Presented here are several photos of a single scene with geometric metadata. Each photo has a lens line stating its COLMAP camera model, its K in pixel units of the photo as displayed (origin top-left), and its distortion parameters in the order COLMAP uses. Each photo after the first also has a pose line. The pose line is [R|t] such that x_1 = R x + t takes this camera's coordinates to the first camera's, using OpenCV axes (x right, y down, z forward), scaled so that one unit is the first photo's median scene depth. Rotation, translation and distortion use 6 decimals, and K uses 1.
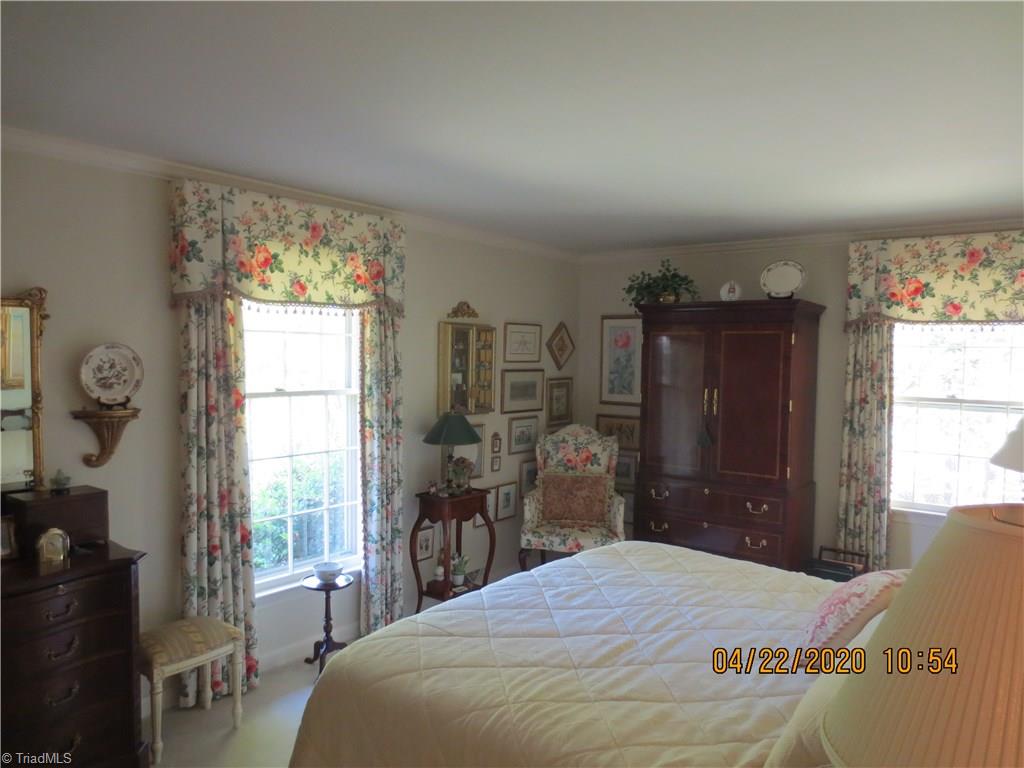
lens RADIAL K [[715.3, 0, 517.6], [0, 715.3, 383.4], [0, 0, 1]] dist [-0.028905, 0.003307]
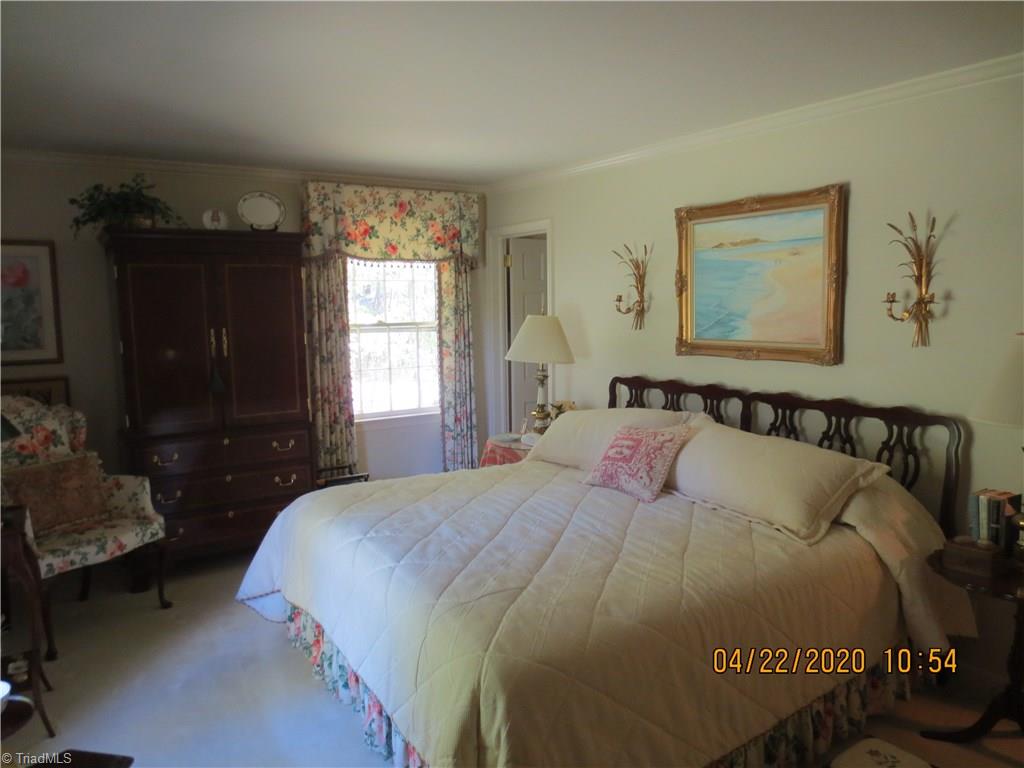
lens RADIAL K [[715.3, 0, 517.6], [0, 715.3, 386.9], [0, 0, 1]] dist [-0.028905, 0.003307]
pose [[0.326548, -0.134687, 0.935535, -0.467057], [0.061039, 0.990734, 0.121328, -0.004892], [-0.943208, 0.017485, 0.331744, 0.361397]]
